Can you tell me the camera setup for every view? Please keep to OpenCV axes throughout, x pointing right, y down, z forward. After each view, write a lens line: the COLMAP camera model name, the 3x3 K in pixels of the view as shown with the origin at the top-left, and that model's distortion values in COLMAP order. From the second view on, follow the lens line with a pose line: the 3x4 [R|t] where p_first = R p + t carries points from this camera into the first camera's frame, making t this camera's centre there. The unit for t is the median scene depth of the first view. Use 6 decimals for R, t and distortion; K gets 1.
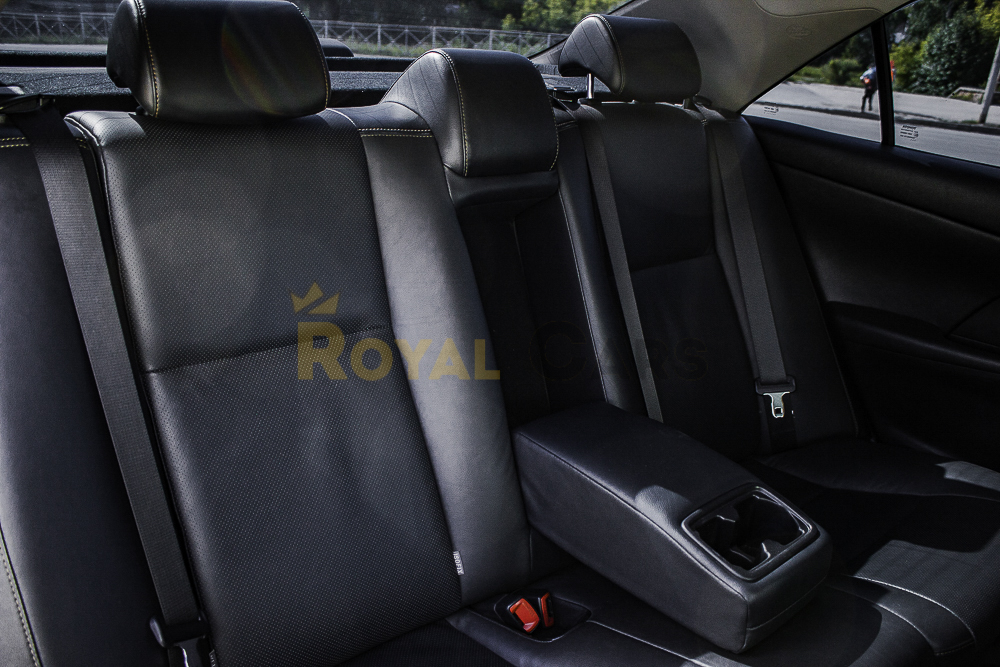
lens RADIAL K [[754.3, 0, 499.9], [0, 754.3, 350.4], [0, 0, 1]] dist [-0.085887, -0.001141]
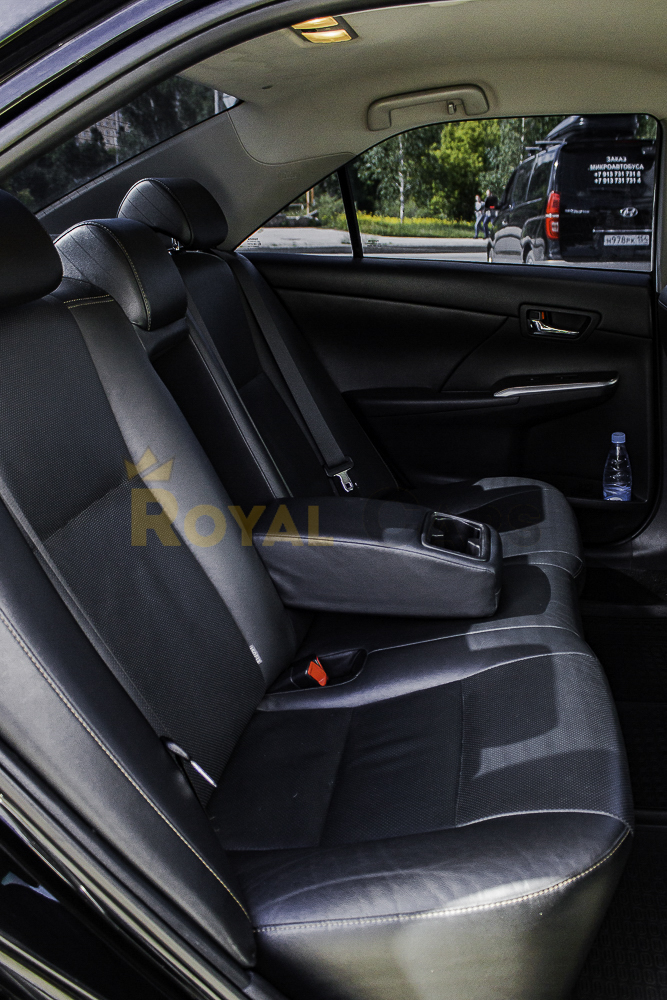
lens RADIAL K [[754.3, 0, 333.5], [0, 754.3, 500.0], [0, 0, 1]] dist [-0.085887, -0.001141]
pose [[0.810289, -0.290719, 0.508837, -0.438487], [0.294808, 0.952624, 0.074811, 0.007872], [-0.506479, 0.089391, 0.857606, -0.060973]]
